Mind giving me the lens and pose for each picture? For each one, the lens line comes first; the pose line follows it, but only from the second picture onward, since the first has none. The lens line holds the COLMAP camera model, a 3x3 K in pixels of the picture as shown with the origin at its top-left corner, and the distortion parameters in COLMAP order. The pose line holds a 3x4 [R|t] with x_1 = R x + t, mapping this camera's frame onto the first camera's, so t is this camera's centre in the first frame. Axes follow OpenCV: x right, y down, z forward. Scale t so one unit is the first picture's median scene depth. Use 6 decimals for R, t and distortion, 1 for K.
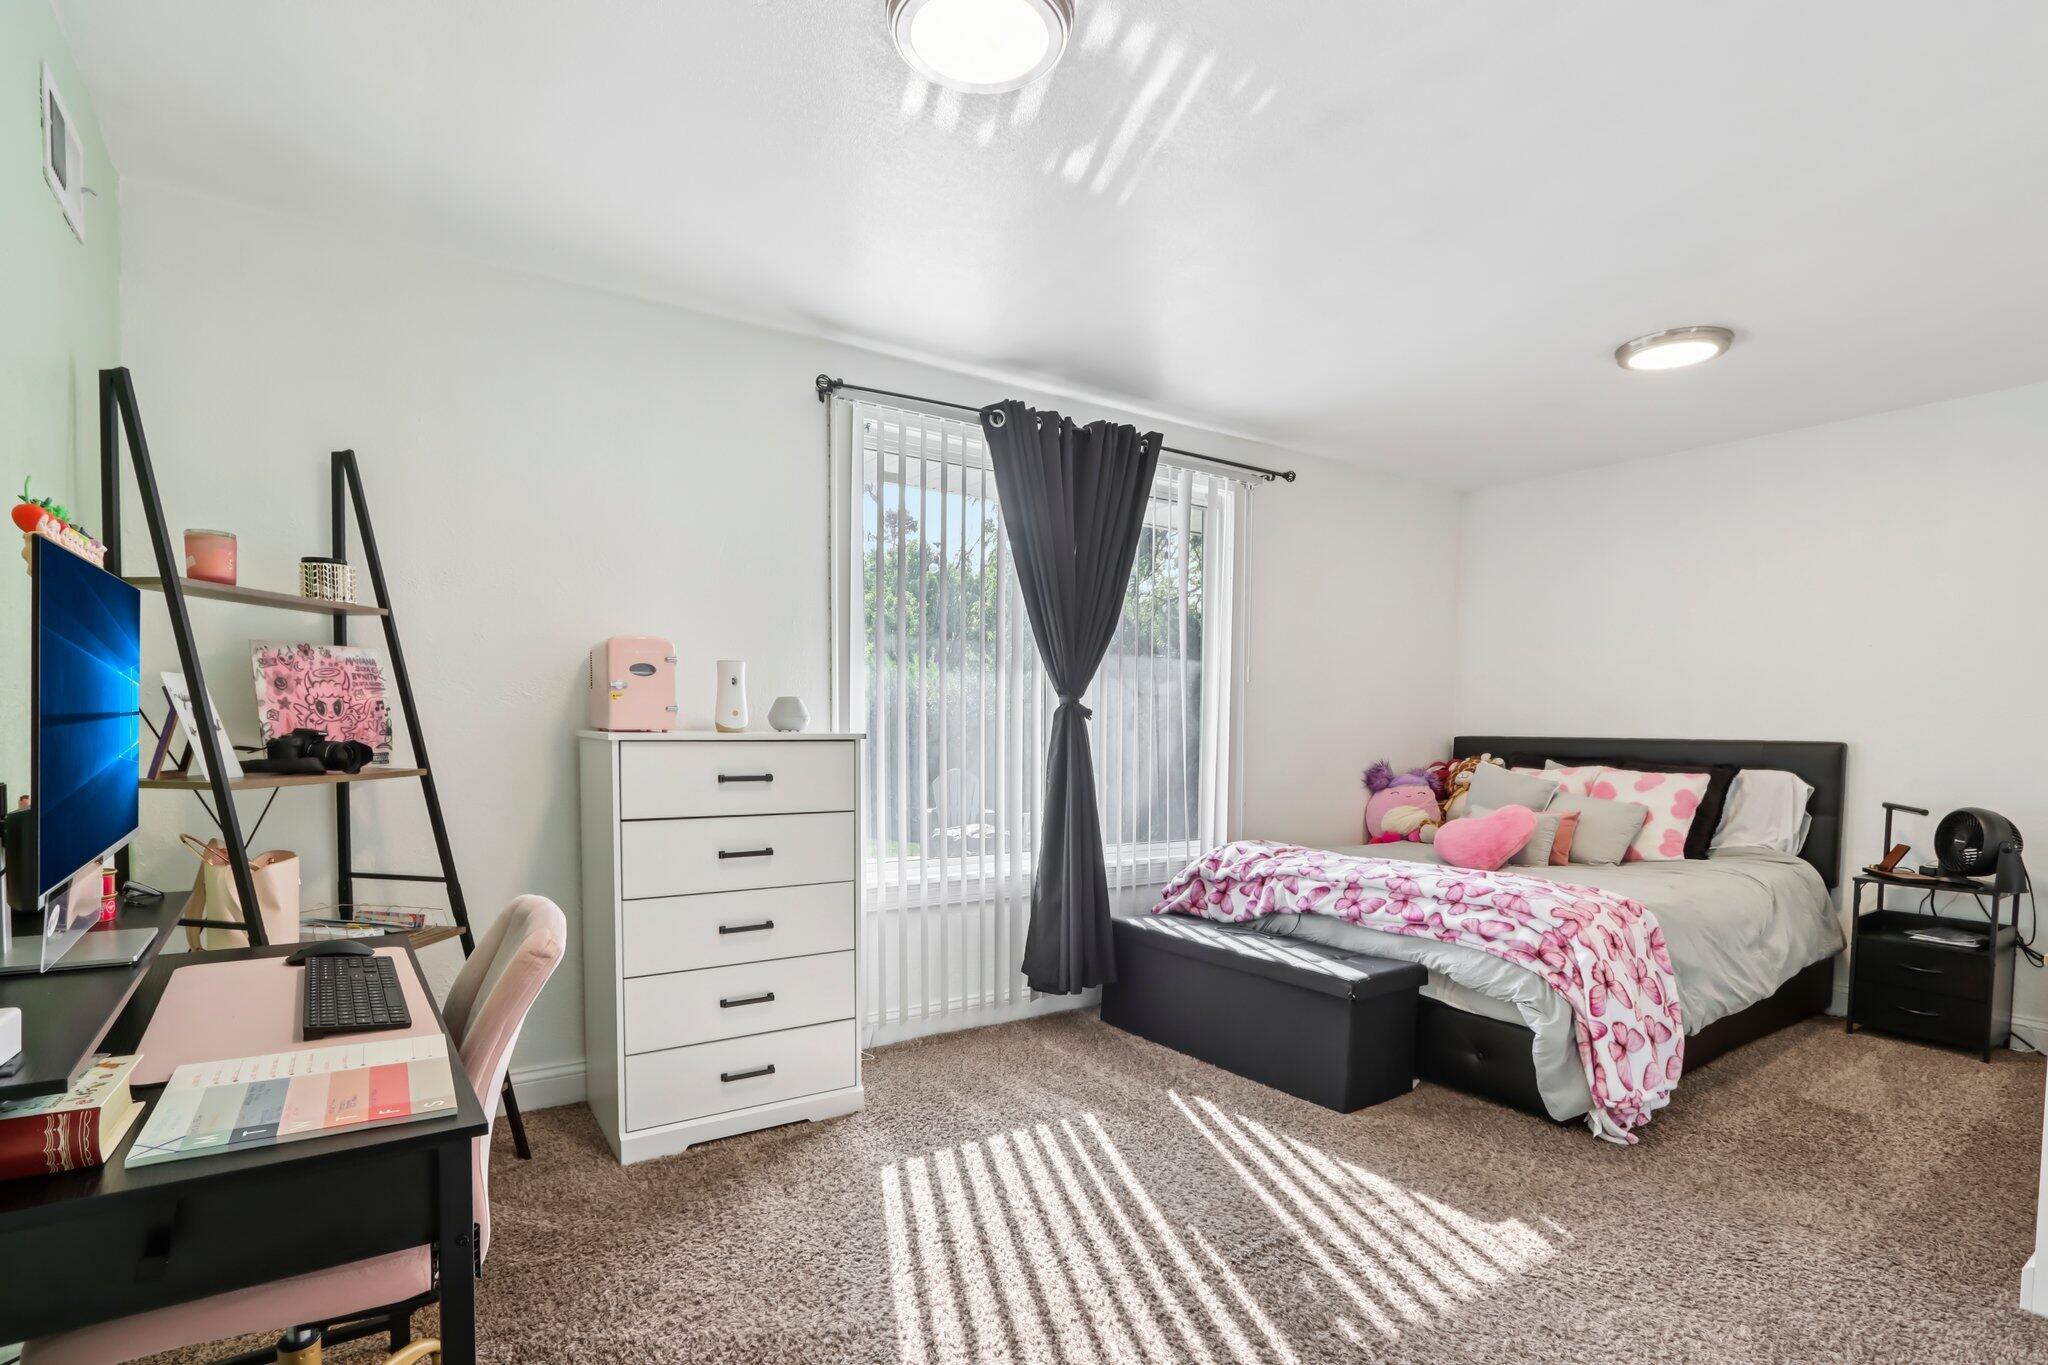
lens RADIAL K [[966.0, 0, 975.2], [0, 966.0, 743.3], [0, 0, 1]] dist [-0.002203, 0.000087]
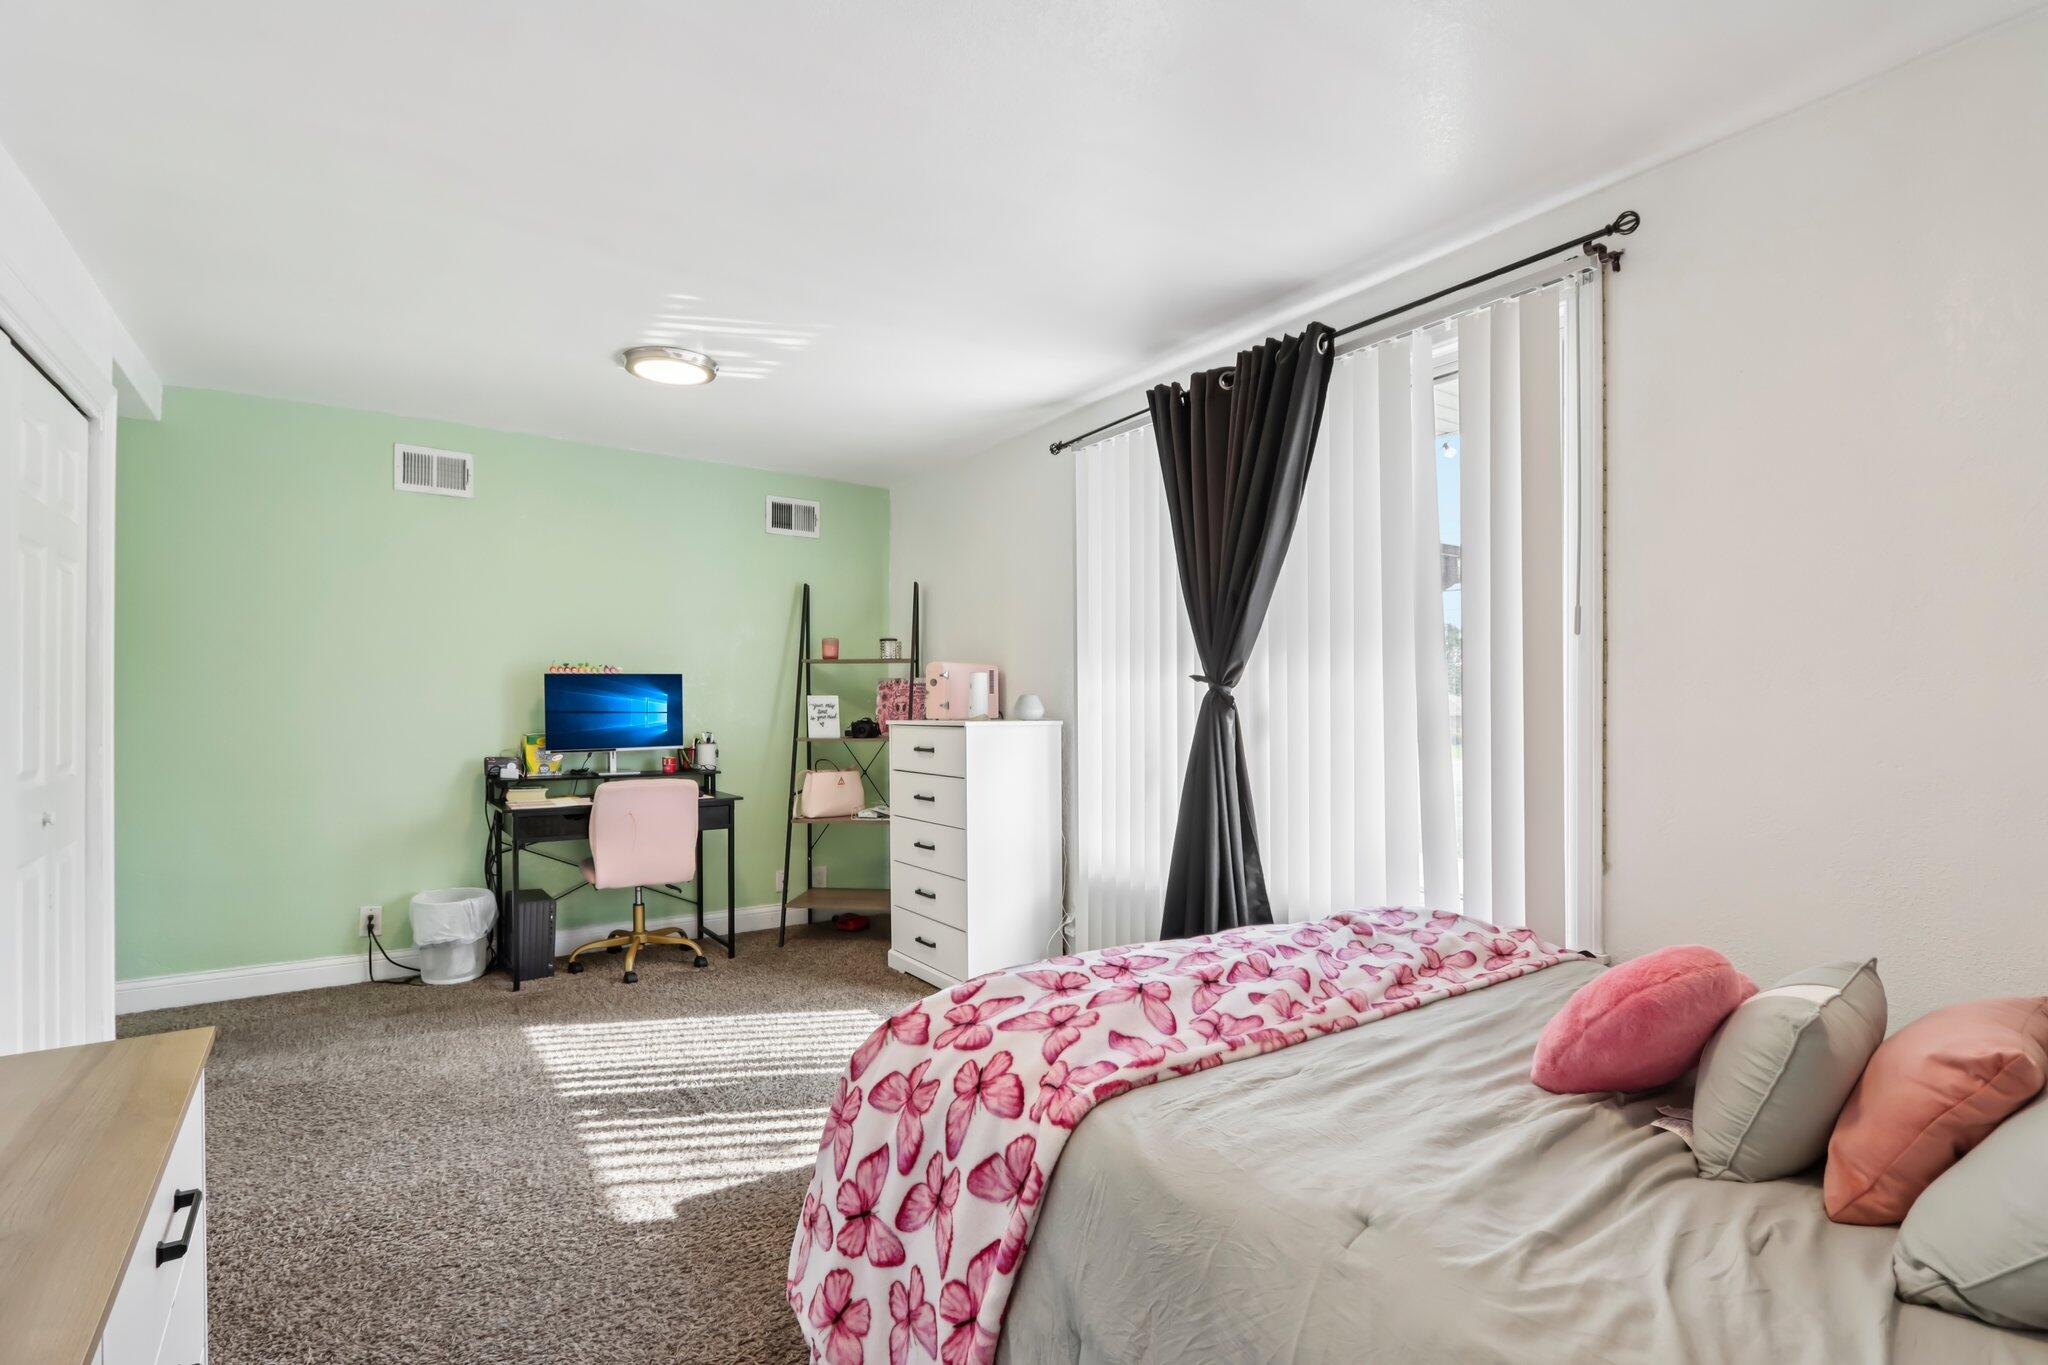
lens RADIAL K [[966.0, 0, 1017.8], [0, 966.0, 692.6], [0, 0, 1]] dist [-0.002203, 0.000087]
pose [[0.021968, -0.022107, -0.999514, 1.324154], [-0.024242, 0.999450, -0.022638, -0.026077], [0.999465, 0.024727, 0.021420, 1.107652]]
